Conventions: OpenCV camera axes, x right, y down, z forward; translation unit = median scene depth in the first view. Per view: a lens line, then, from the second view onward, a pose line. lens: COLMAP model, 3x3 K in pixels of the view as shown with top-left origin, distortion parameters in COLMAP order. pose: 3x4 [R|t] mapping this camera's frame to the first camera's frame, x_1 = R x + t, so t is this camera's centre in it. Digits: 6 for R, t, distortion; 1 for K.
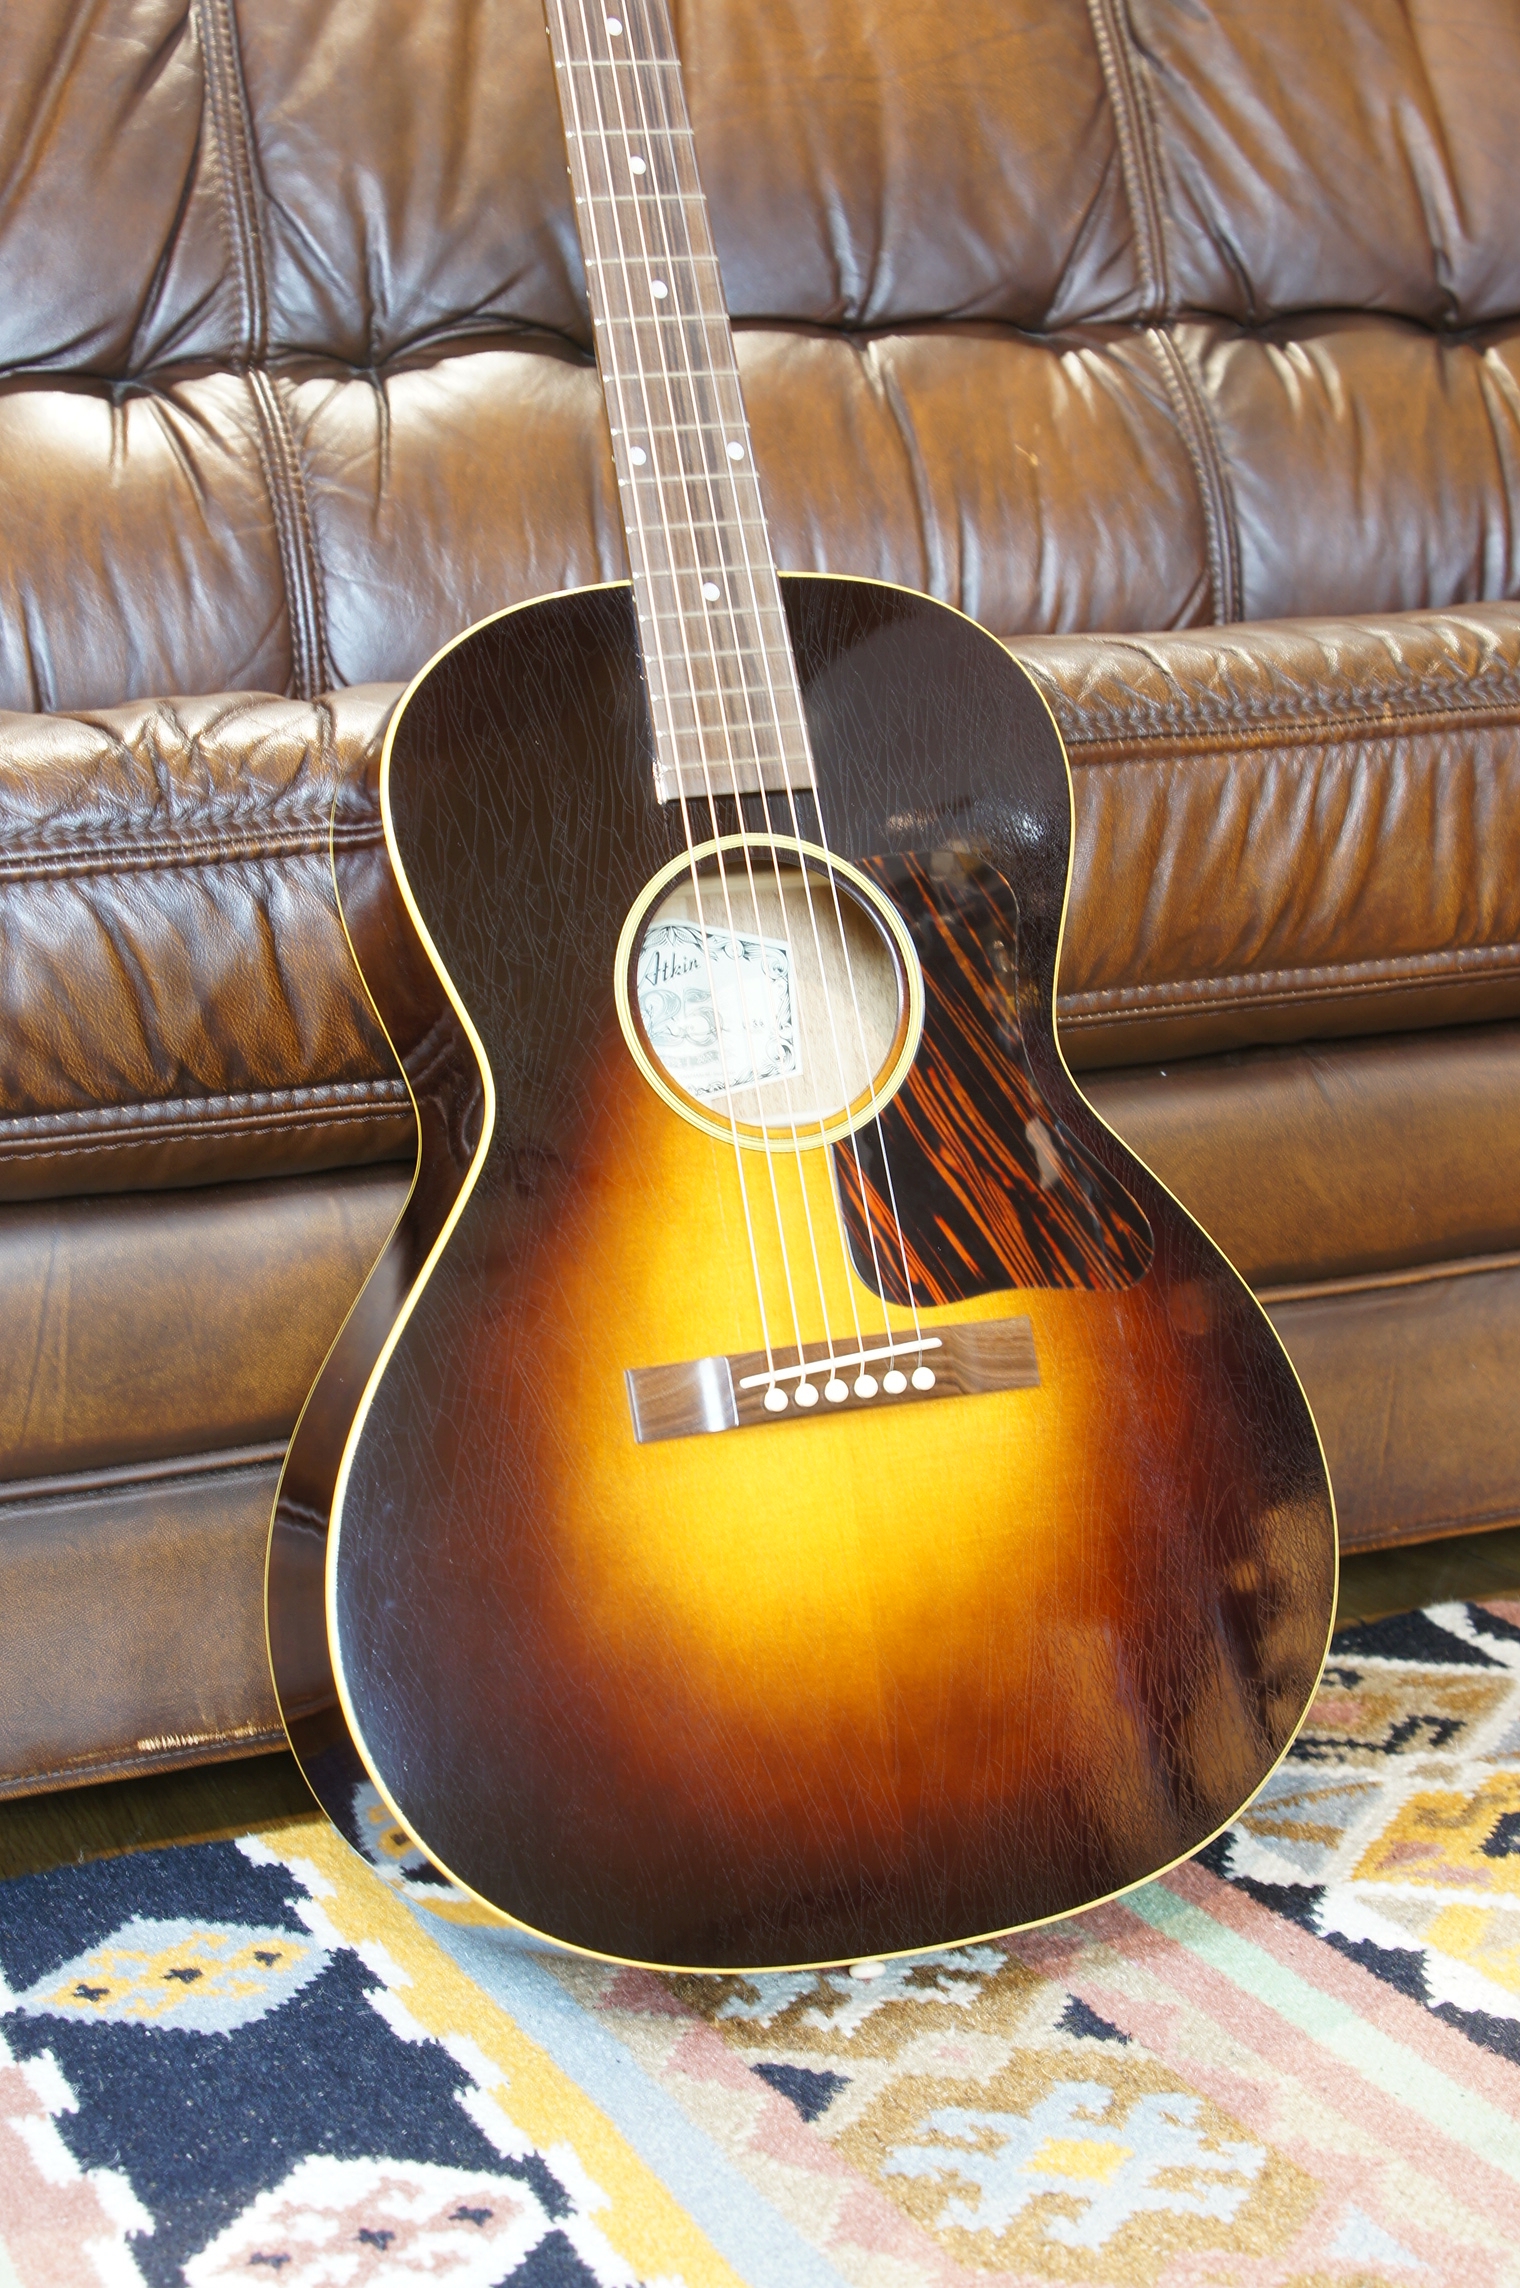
lens RADIAL K [[4174.1, 0, 760.0], [0, 4174.1, 1144.0], [0, 0, 1]] dist [0.027721, 0.046181]
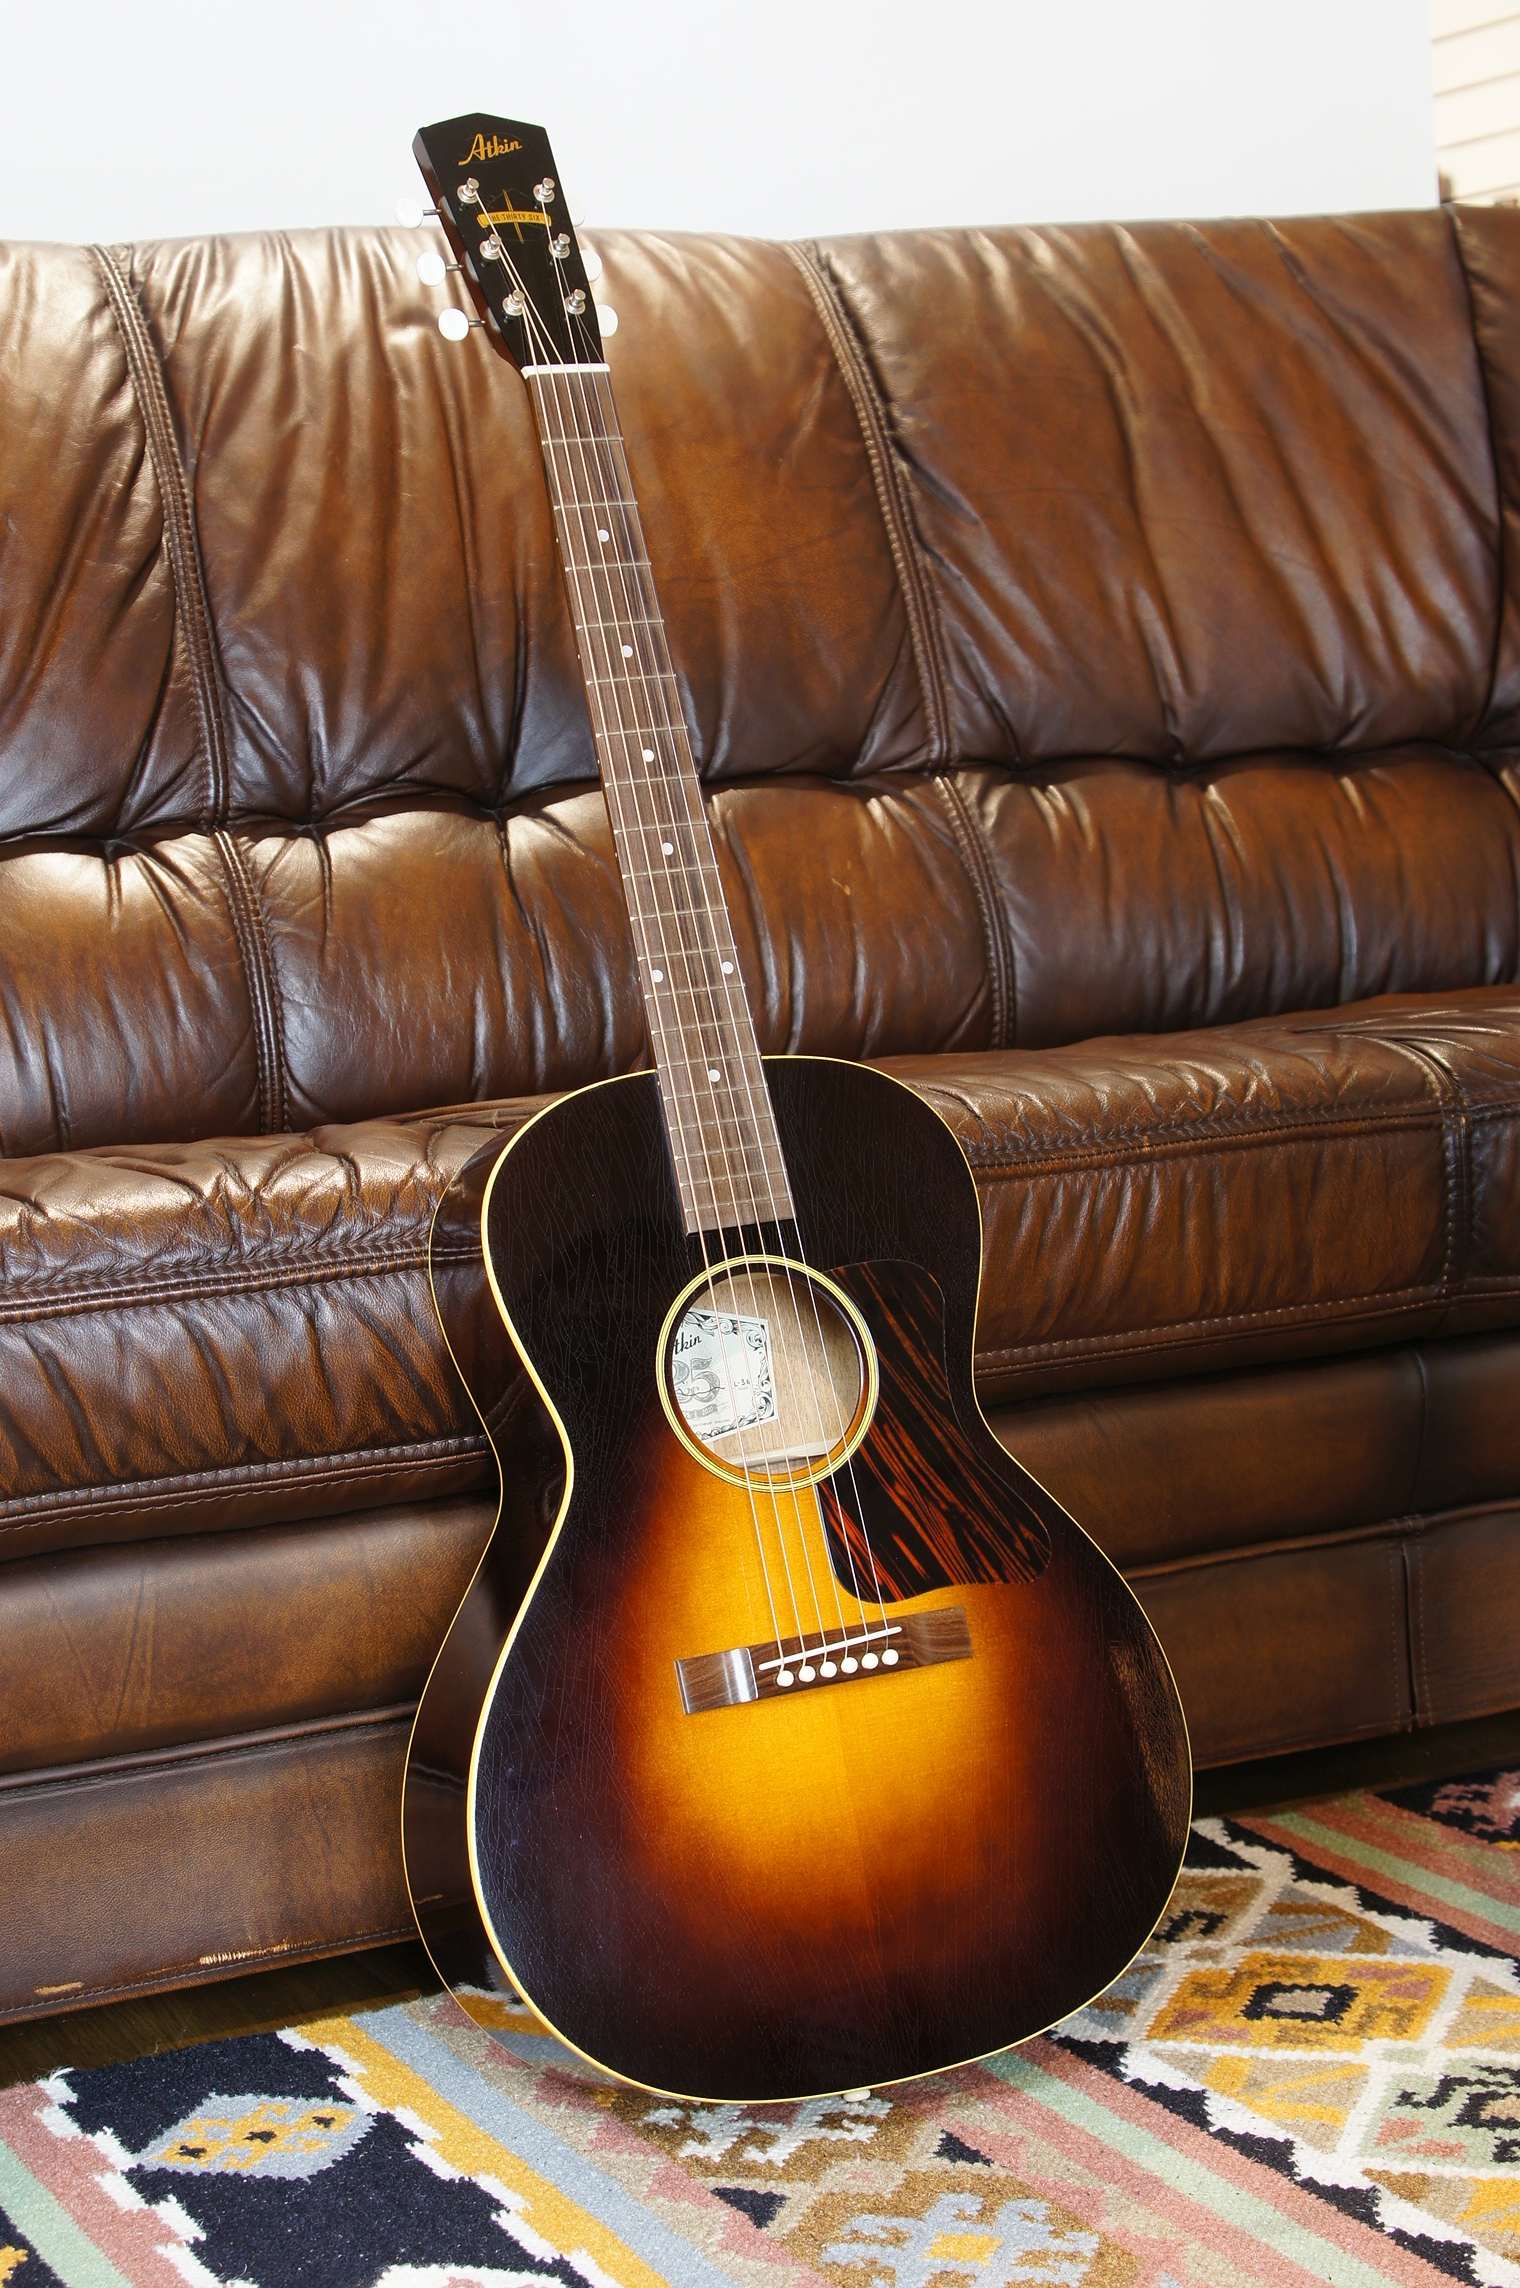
lens RADIAL K [[4174.1, 0, 760.0], [0, 4174.1, 1144.0], [0, 0, 1]] dist [0.027721, 0.046181]
pose [[0.997570, -0.009425, 0.069025, -0.055952], [0.012415, 0.998997, -0.043015, -0.044248], [-0.068550, 0.043767, 0.996687, -0.271923]]
